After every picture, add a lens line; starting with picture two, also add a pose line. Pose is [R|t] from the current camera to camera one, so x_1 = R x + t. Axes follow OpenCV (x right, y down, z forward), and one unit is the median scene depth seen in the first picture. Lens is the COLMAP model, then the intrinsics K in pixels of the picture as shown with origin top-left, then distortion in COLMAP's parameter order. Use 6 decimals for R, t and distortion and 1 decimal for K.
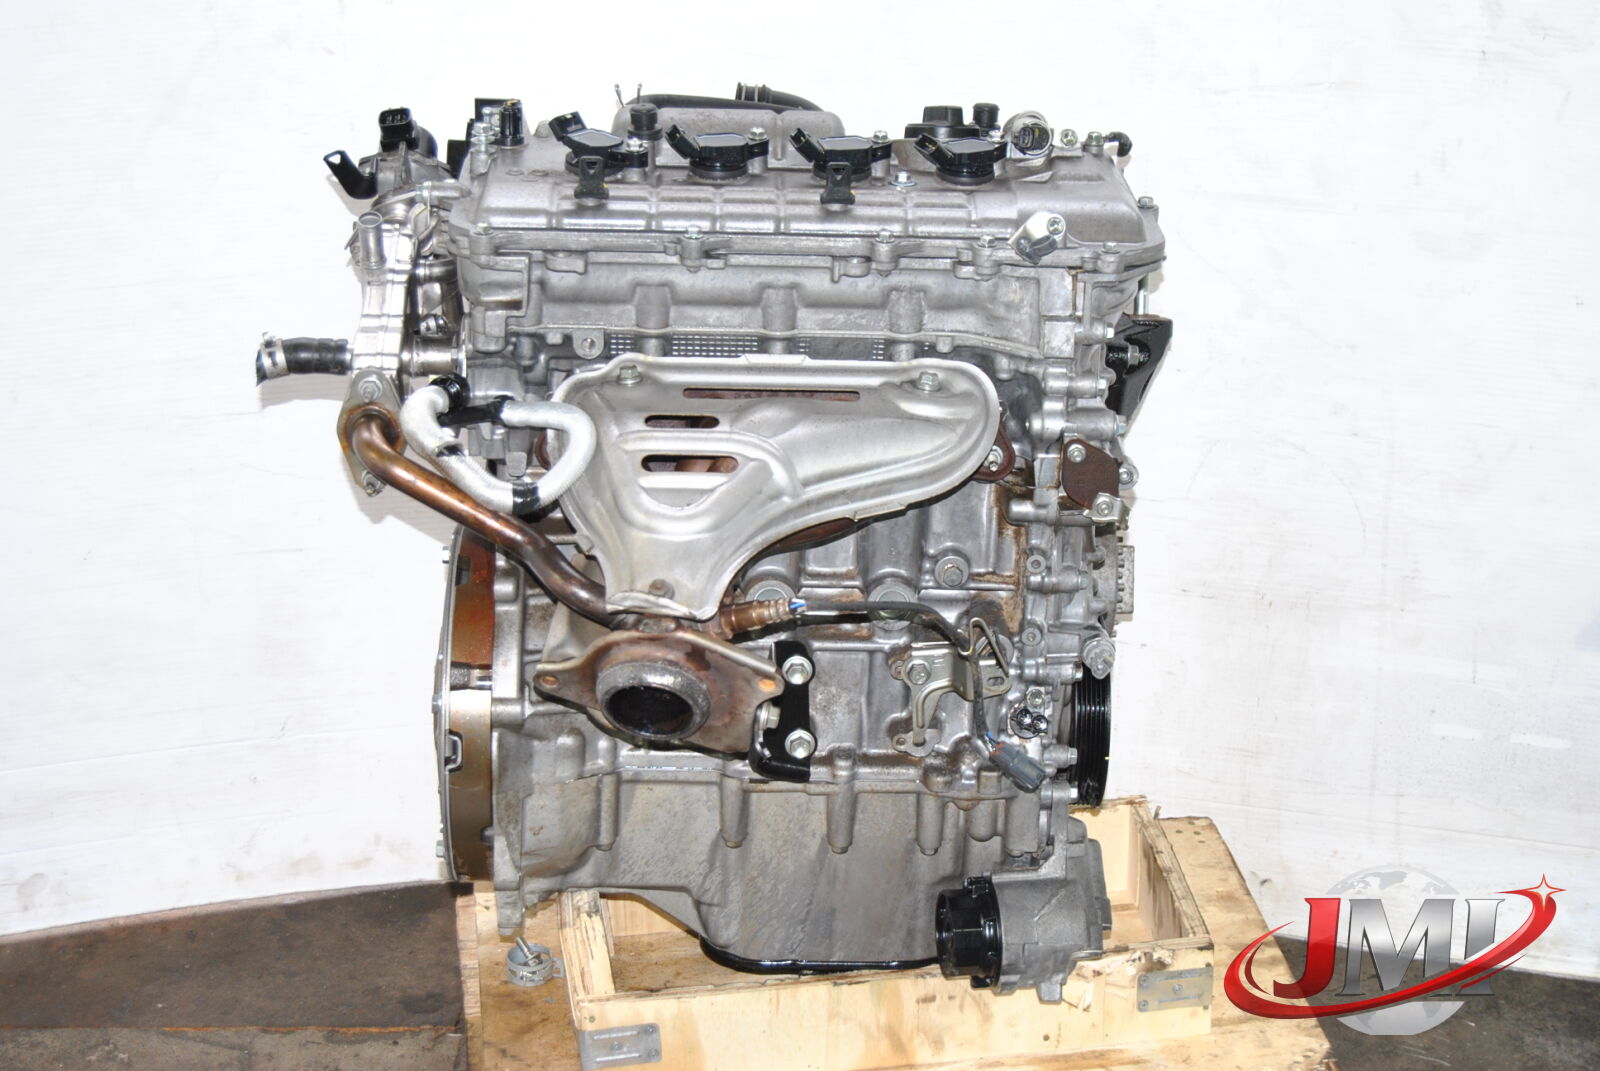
lens RADIAL K [[3060.0, 0, 800.0], [0, 3060.0, 535.5], [0, 0, 1]] dist [0.035272, 0.065596]
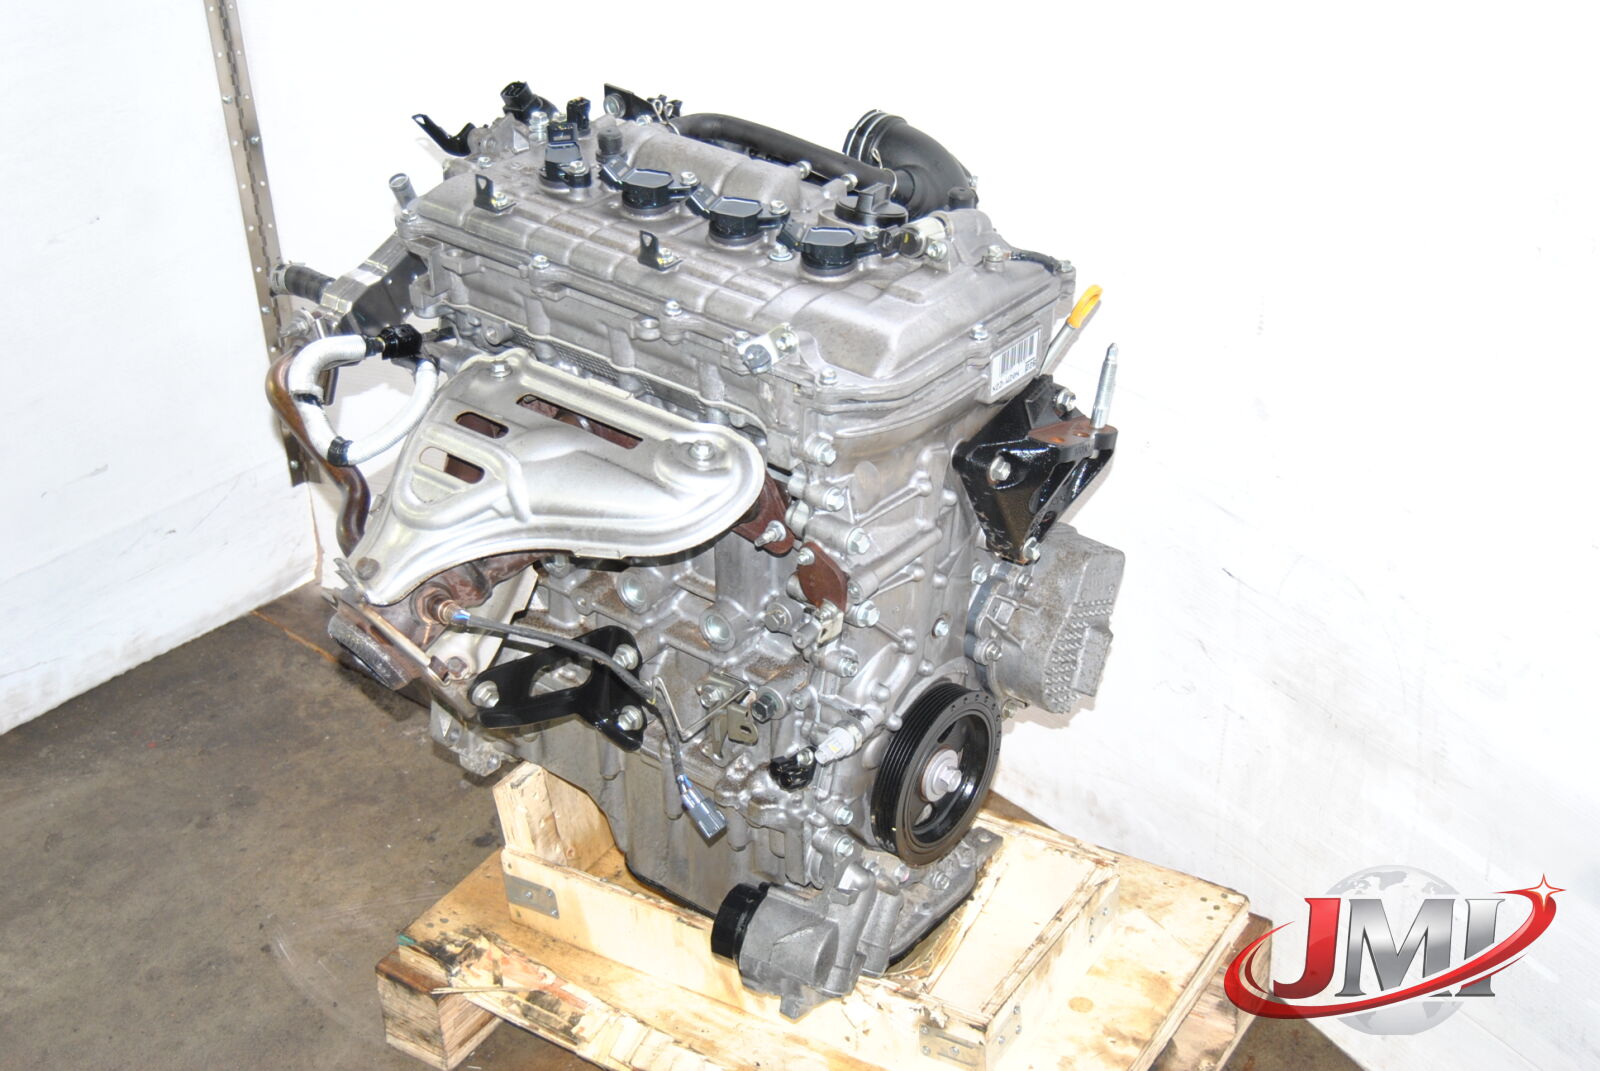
lens RADIAL K [[2325.4, 0, 800.0], [0, 2325.4, 535.5], [0, 0, 1]] dist [-0.014186, -0.024976]
pose [[0.767207, 0.308546, -0.562310, 0.495383], [-0.214625, 0.949651, 0.228253, -0.199068], [0.604424, -0.054431, 0.794801, 0.353384]]
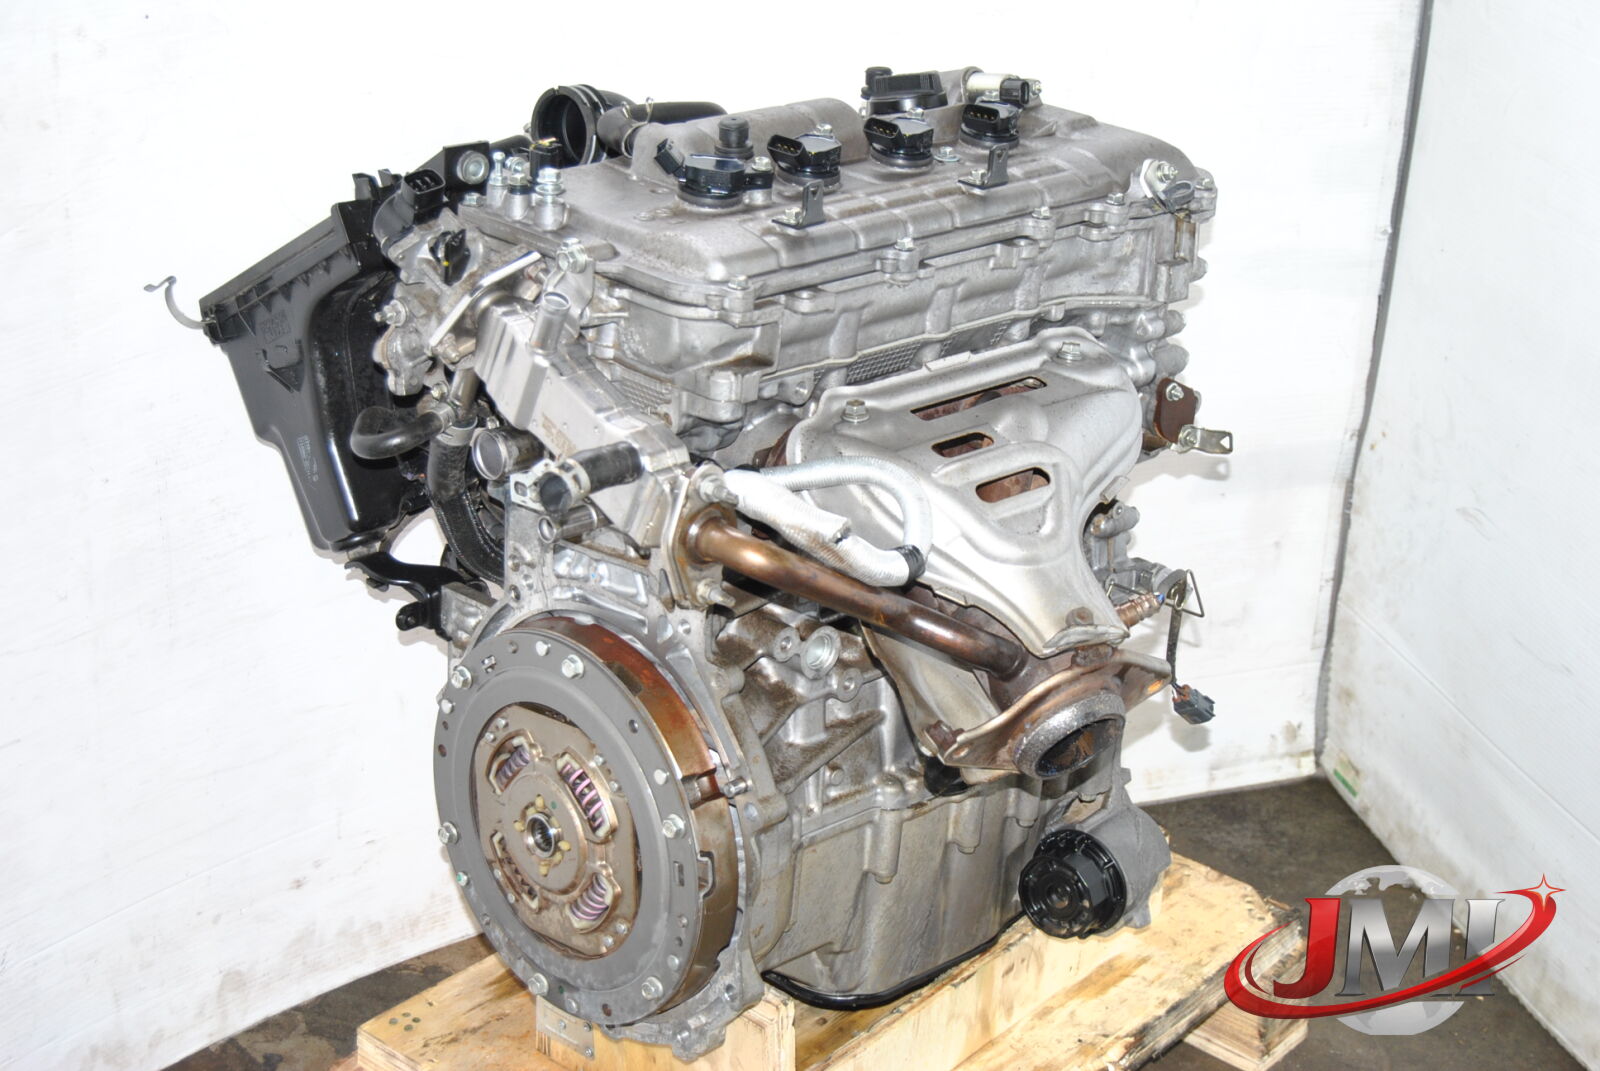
lens RADIAL K [[2890.7, 0, 800.0], [0, 2890.7, 535.5], [0, 0, 1]] dist [0.019742, 0.072954]
pose [[0.728704, -0.242794, 0.640344, -0.585821], [0.213788, 0.968965, 0.124106, -0.118234], [-0.650603, 0.046461, 0.757995, 0.334169]]
